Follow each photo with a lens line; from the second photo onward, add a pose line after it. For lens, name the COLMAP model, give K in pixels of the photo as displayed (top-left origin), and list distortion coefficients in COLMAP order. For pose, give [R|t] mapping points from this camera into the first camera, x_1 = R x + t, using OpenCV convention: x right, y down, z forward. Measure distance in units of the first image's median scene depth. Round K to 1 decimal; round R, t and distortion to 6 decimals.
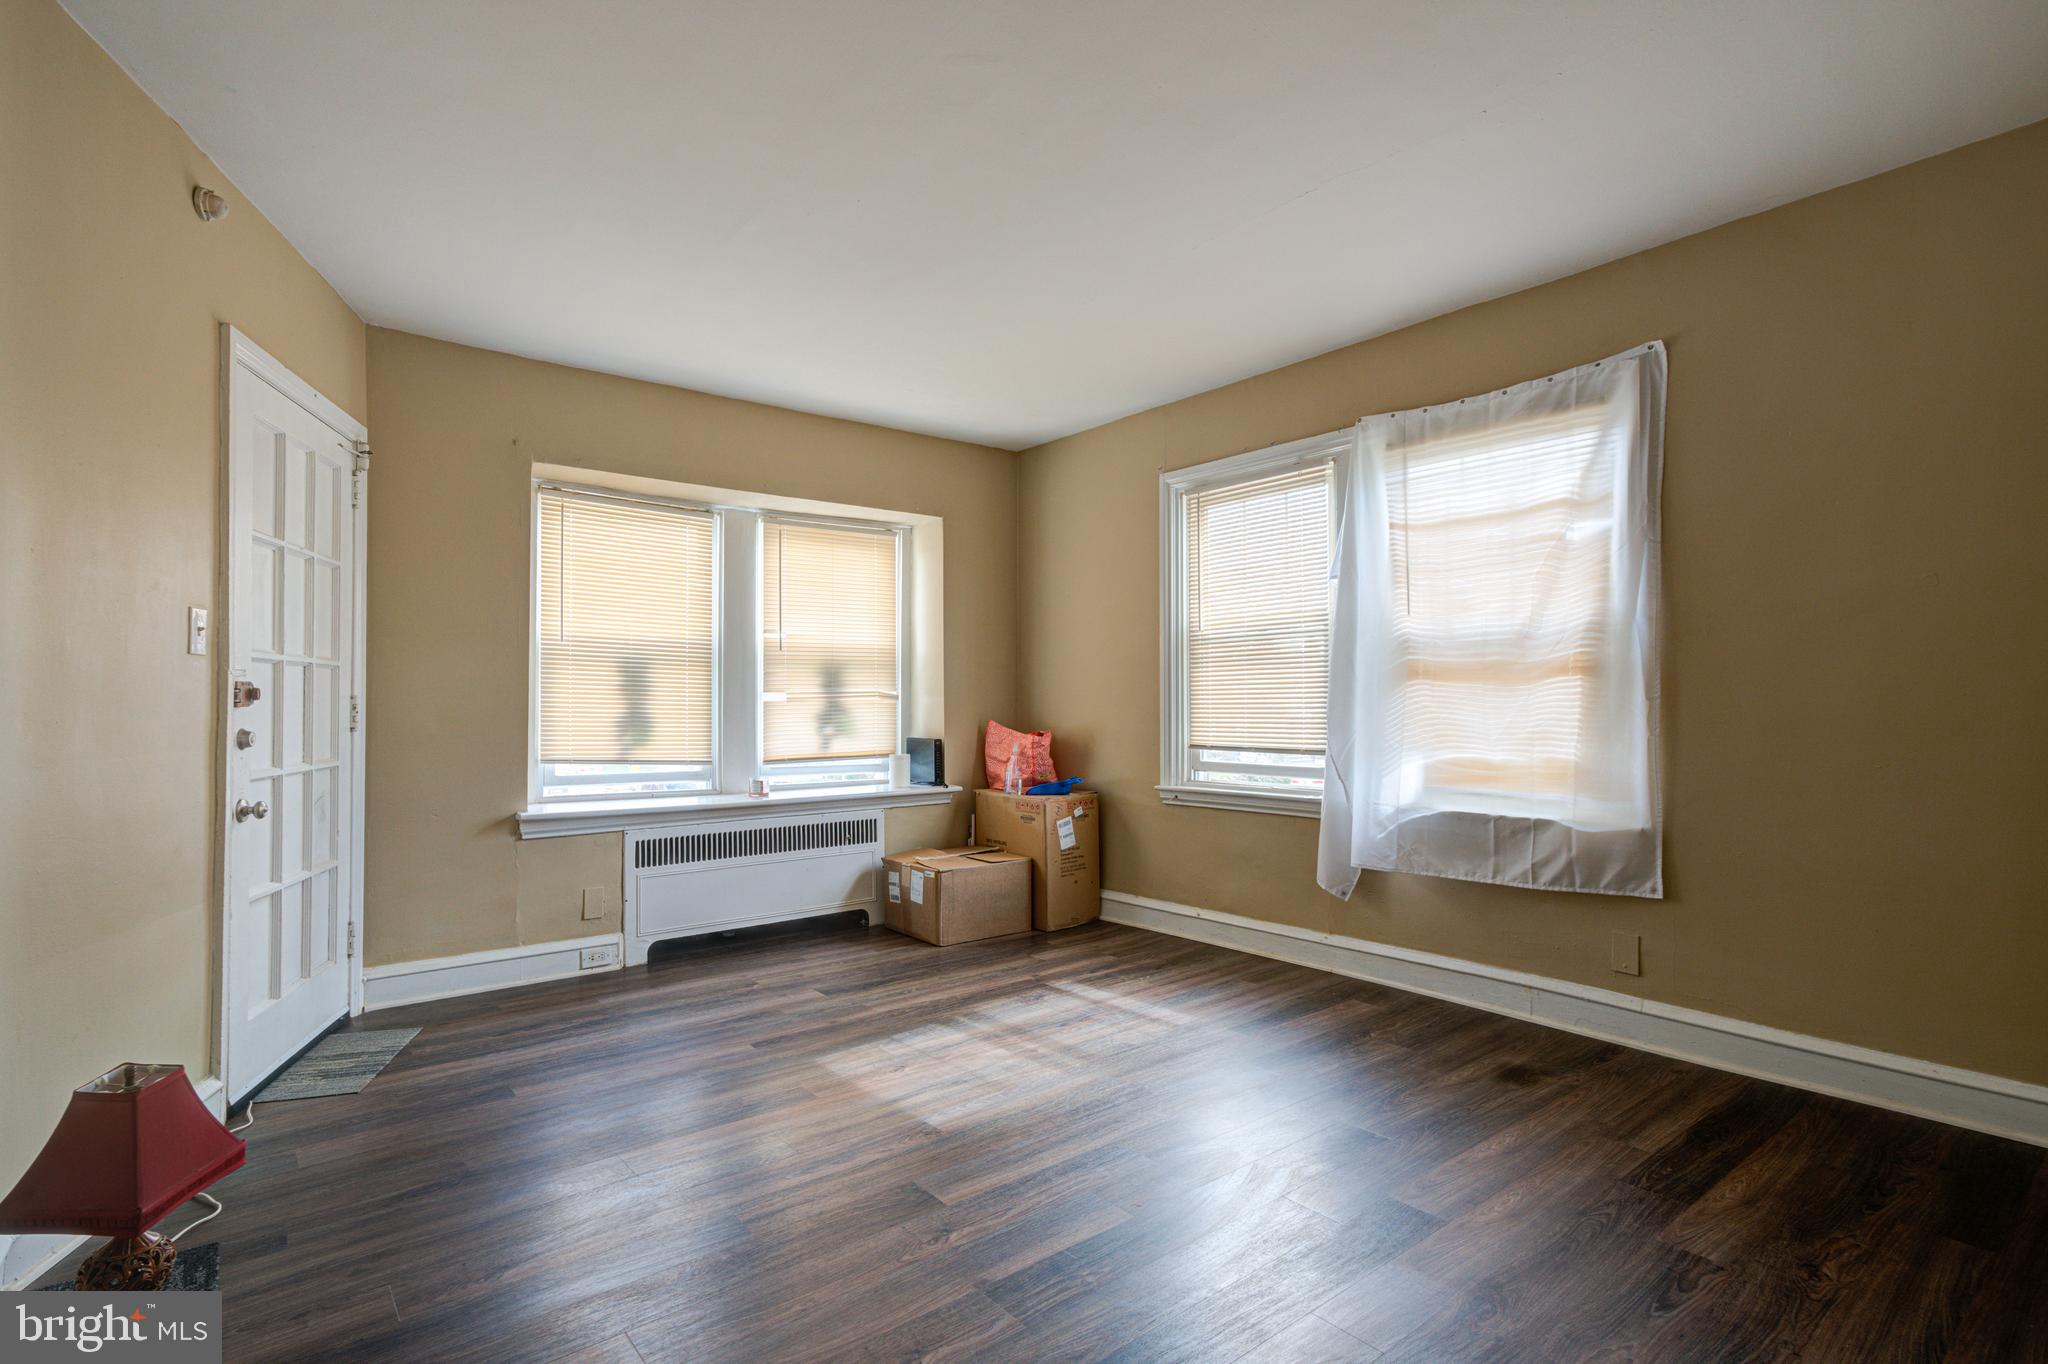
lens RADIAL K [[1004.1, 0, 995.3], [0, 1004.1, 687.6], [0, 0, 1]] dist [0.000162, 0.000128]
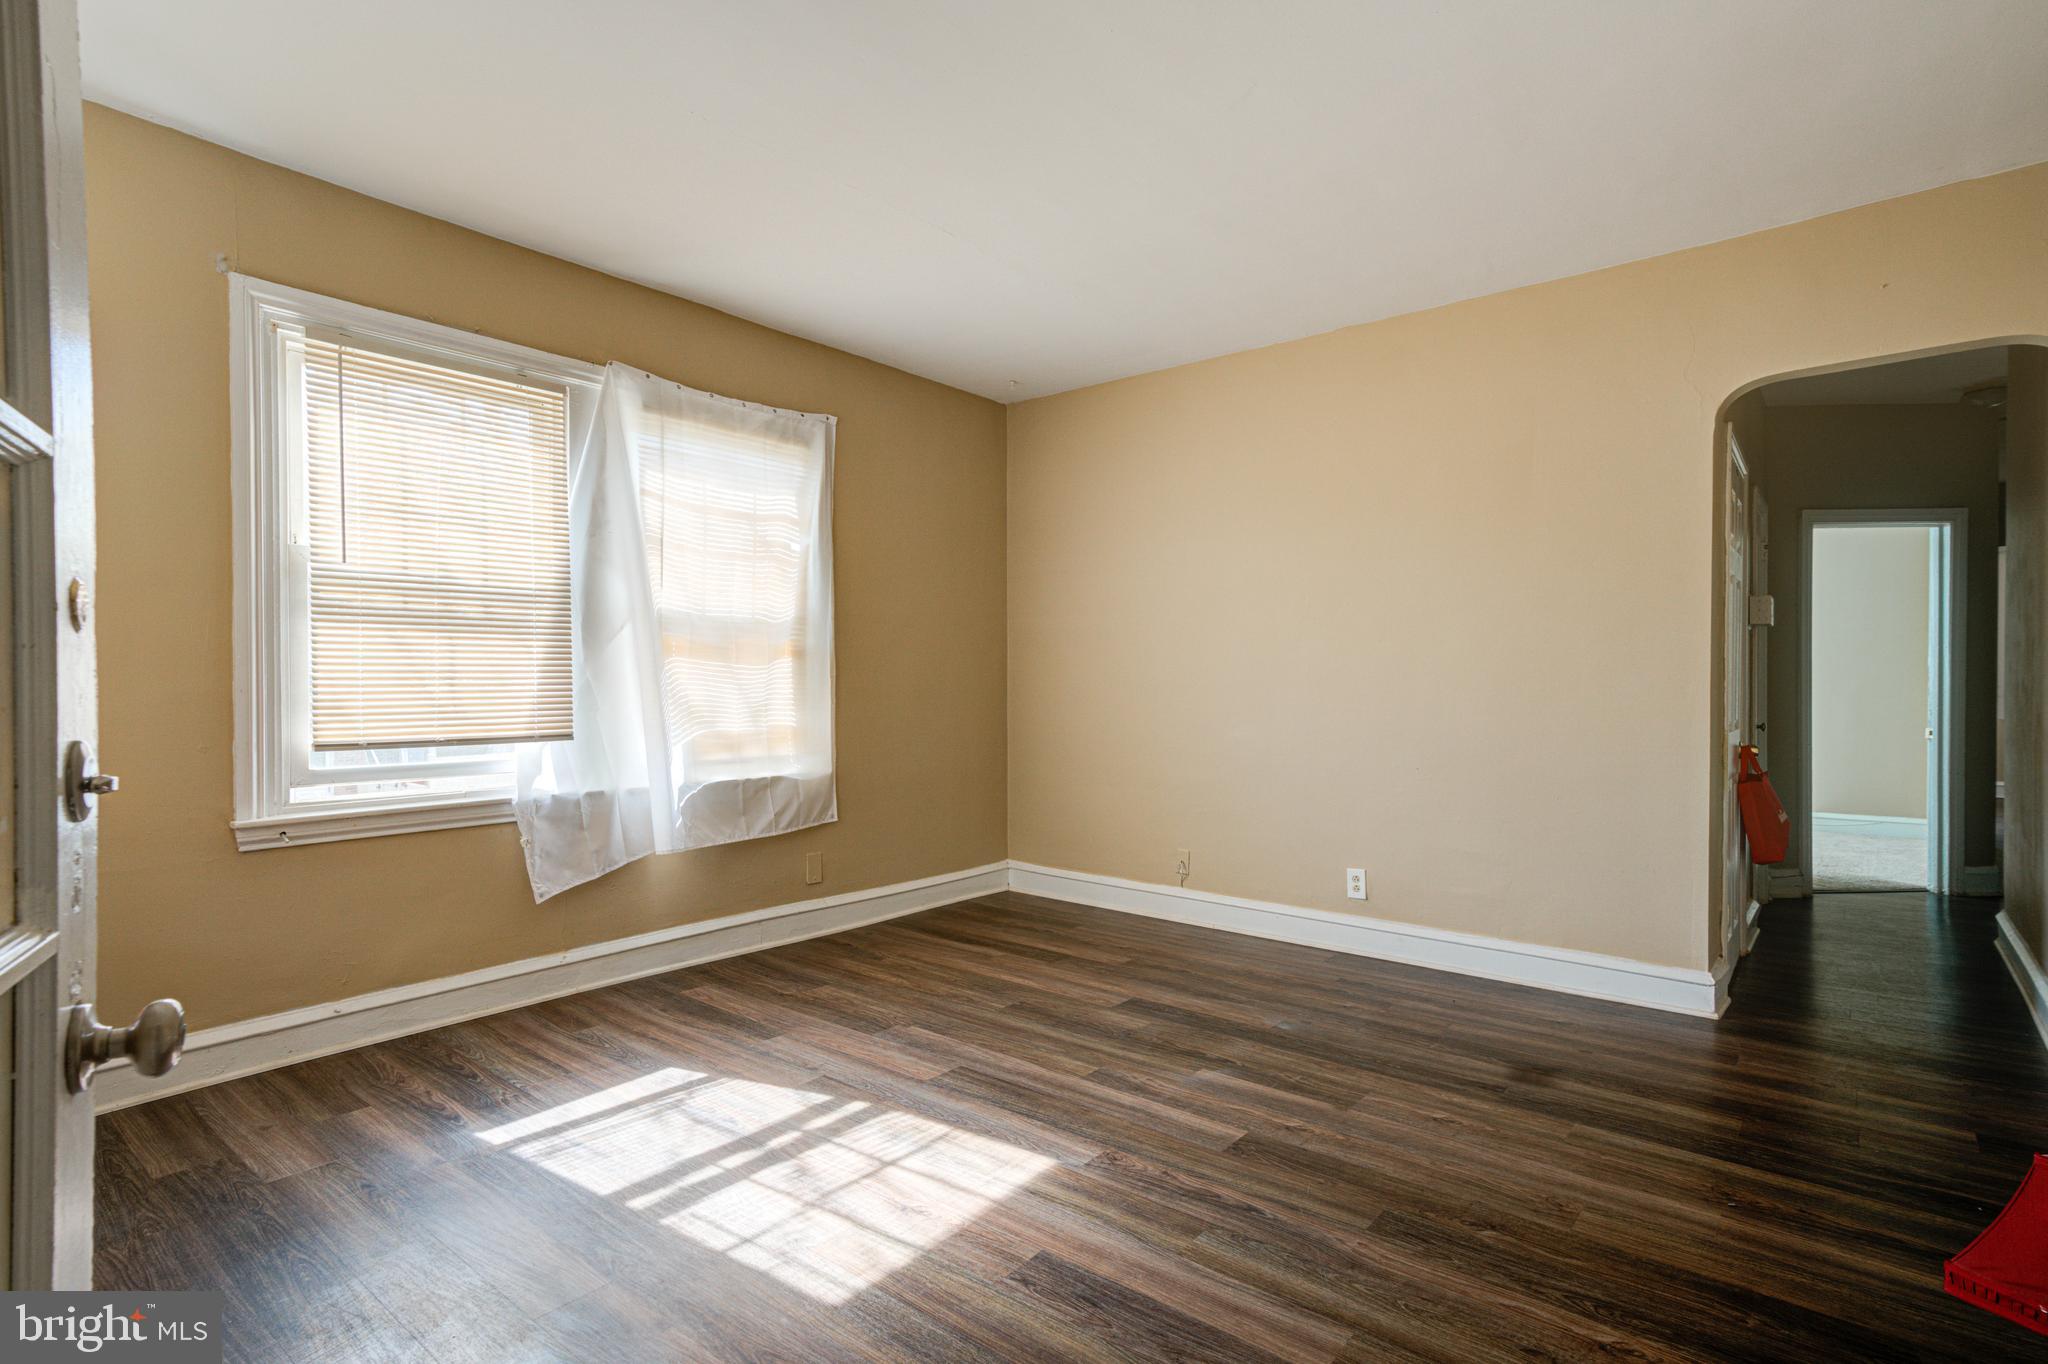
lens RADIAL K [[1025.3, 0, 1024.0], [0, 1025.3, 682.0], [0, 0, 1]] dist [0.000572, 0.000544]
pose [[-0.223610, 0.003864, 0.974671, -0.602577], [-0.014427, 0.999869, -0.007274, 0.019406], [-0.974572, -0.015688, -0.223526, 0.828861]]
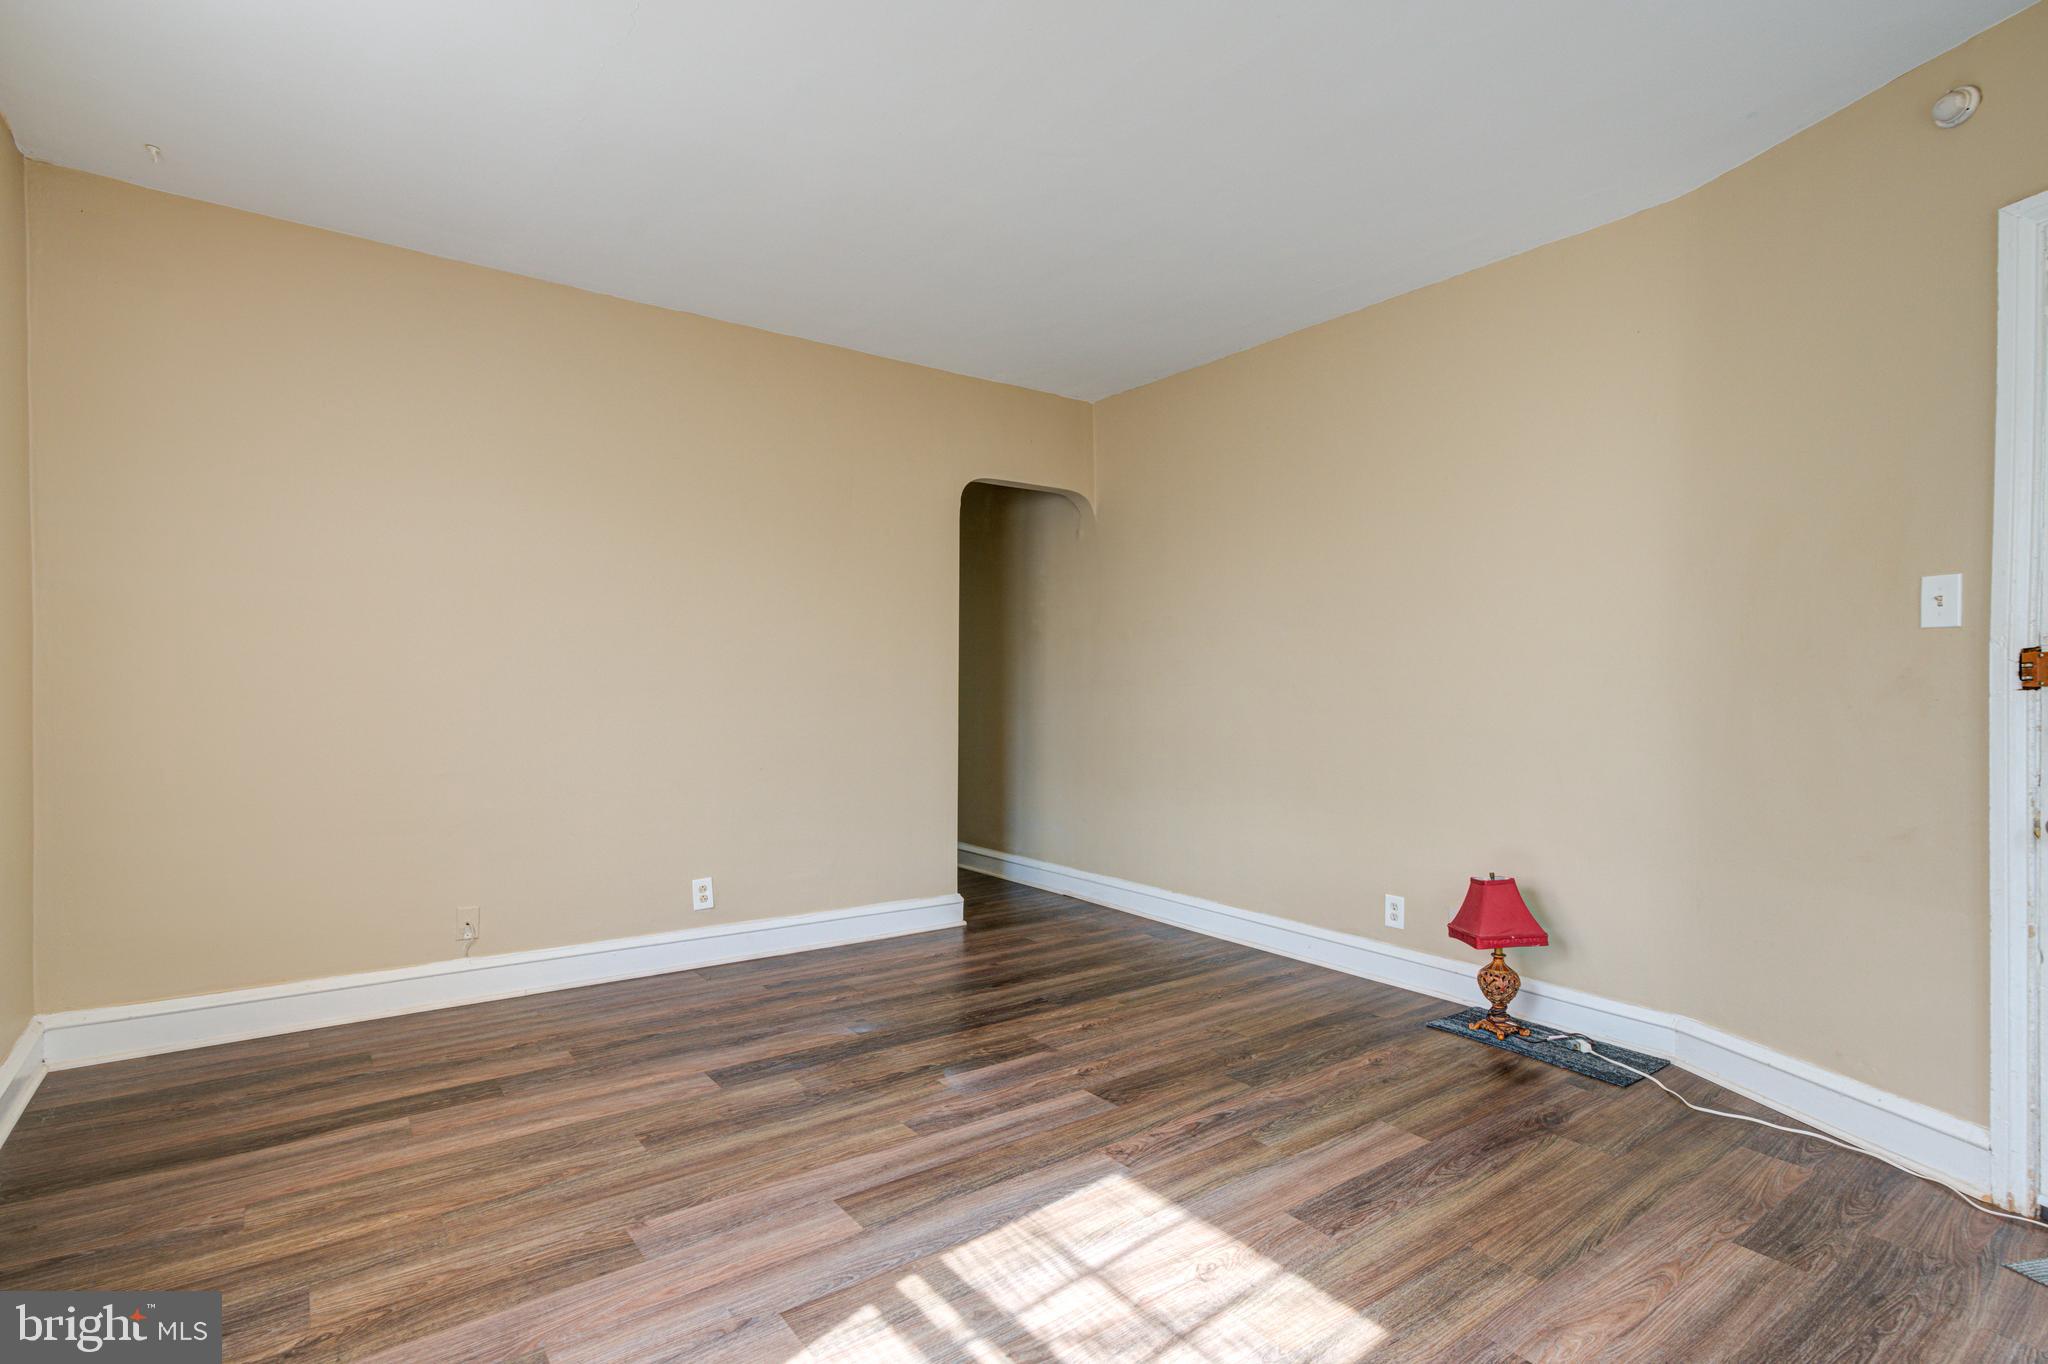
lens RADIAL K [[997.3, 0, 1011.5], [0, 997.3, 686.5], [0, 0, 1]] dist [-0.002918, 0.014585]
pose [[-0.999717, -0.000120, 0.023800, 0.006620], [-0.000456, 0.999900, -0.014108, 0.022187], [-0.023796, -0.014115, -0.999617, 1.233037]]
